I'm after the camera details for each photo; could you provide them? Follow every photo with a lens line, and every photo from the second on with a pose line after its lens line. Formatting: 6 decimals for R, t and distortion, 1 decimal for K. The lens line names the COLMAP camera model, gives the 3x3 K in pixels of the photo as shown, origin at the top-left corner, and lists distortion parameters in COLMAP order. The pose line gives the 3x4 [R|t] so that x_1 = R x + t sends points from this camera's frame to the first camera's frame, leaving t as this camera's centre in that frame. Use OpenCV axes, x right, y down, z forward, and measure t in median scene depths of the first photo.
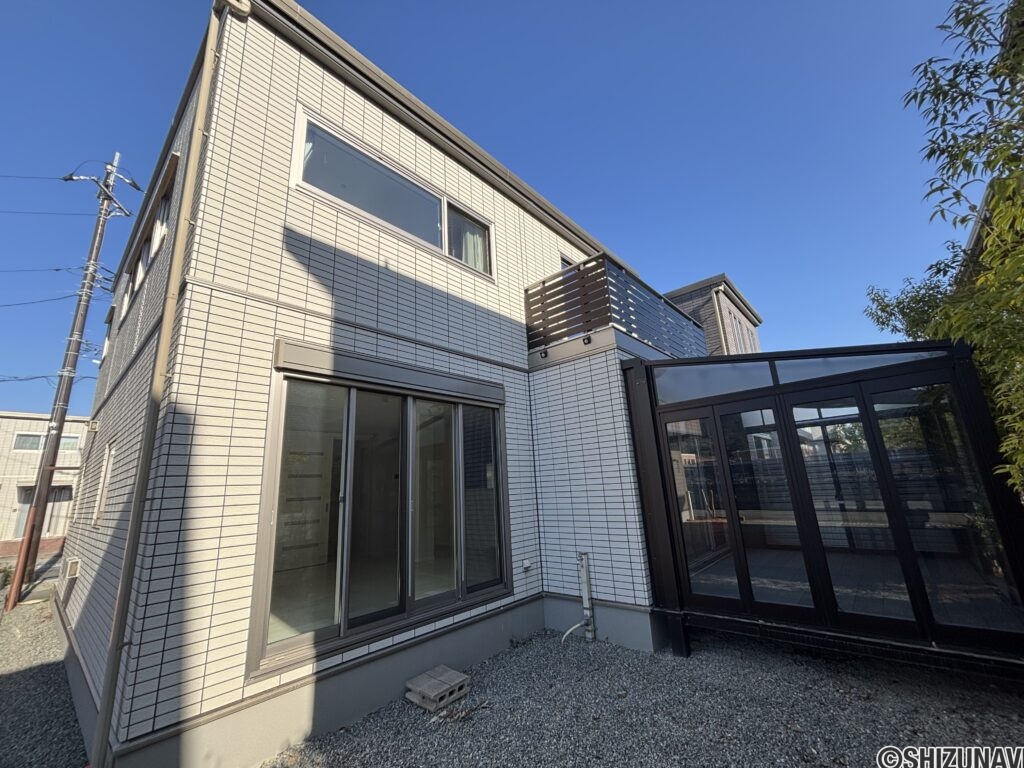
lens RADIAL K [[413.4, 0, 510.6], [0, 413.4, 386.1], [0, 0, 1]] dist [-0.000488, -0.000147]
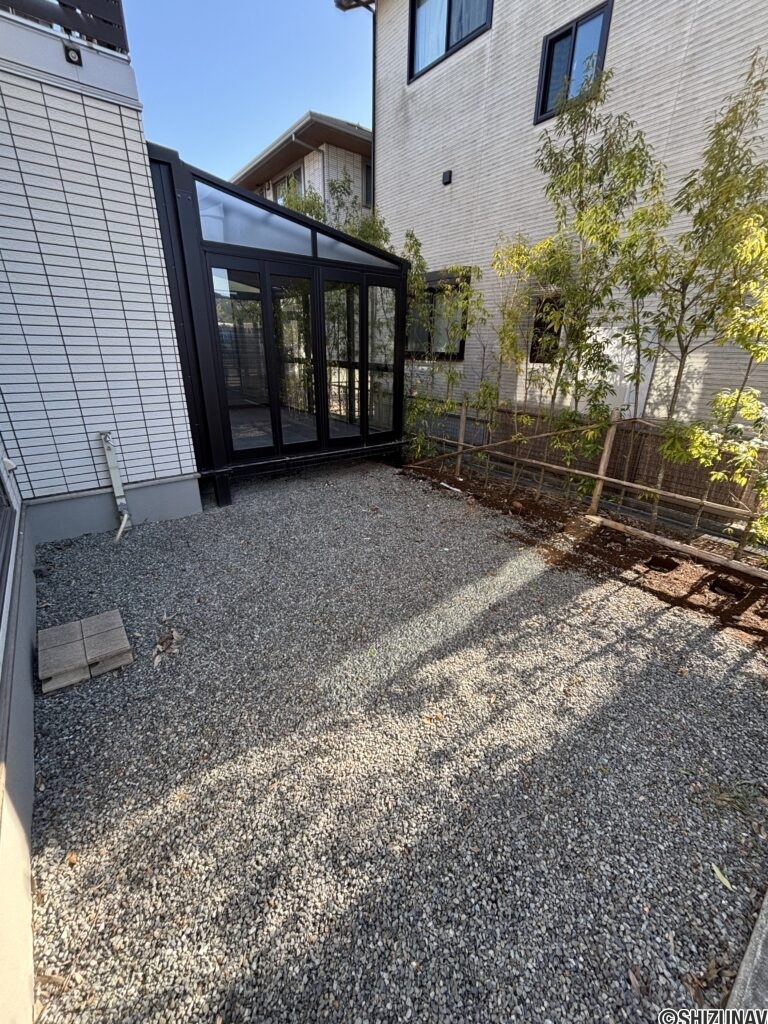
lens RADIAL K [[413.4, 0, 384.0], [0, 413.4, 512.0], [0, 0, 1]] dist [-0.000488, -0.000147]
pose [[0.188361, -0.315529, 0.930033, -0.499742], [-0.265610, 0.895327, 0.357549, 0.144447], [-0.945501, -0.314375, 0.084837, 0.452744]]
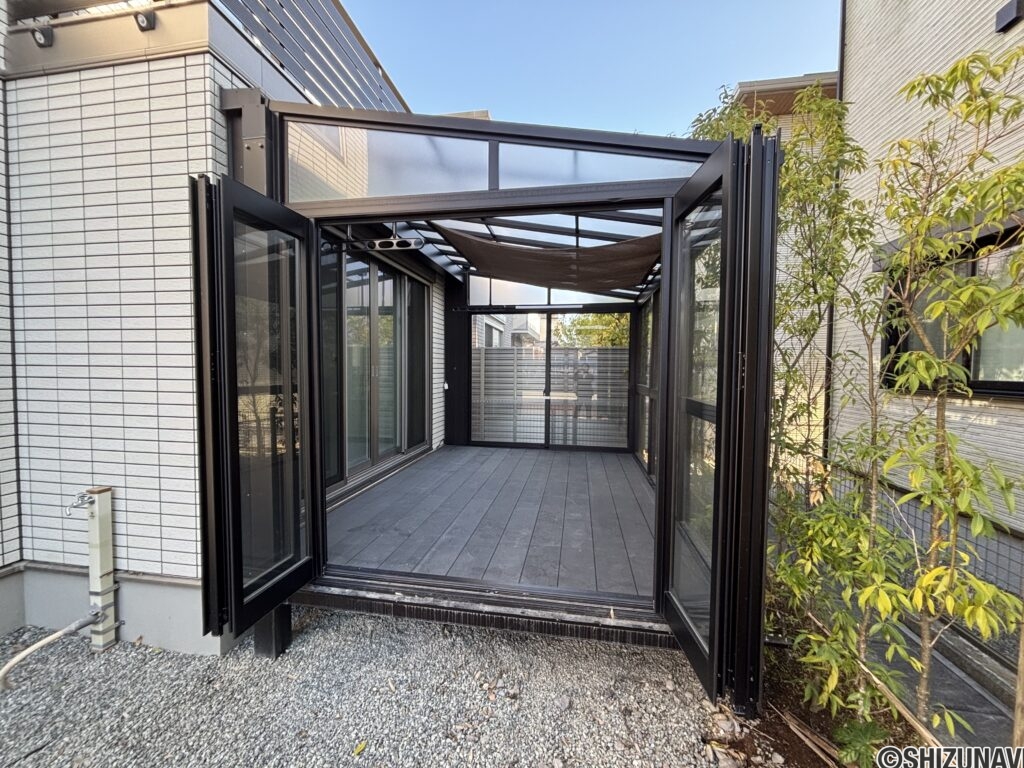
lens RADIAL K [[413.4, 0, 510.6], [0, 413.4, 386.1], [0, 0, 1]] dist [-0.000488, -0.000147]
pose [[0.845106, 0.040044, 0.533097, 0.343221], [-0.183972, 0.958068, 0.219681, 0.100924], [-0.501946, -0.283729, 0.817036, 0.428834]]
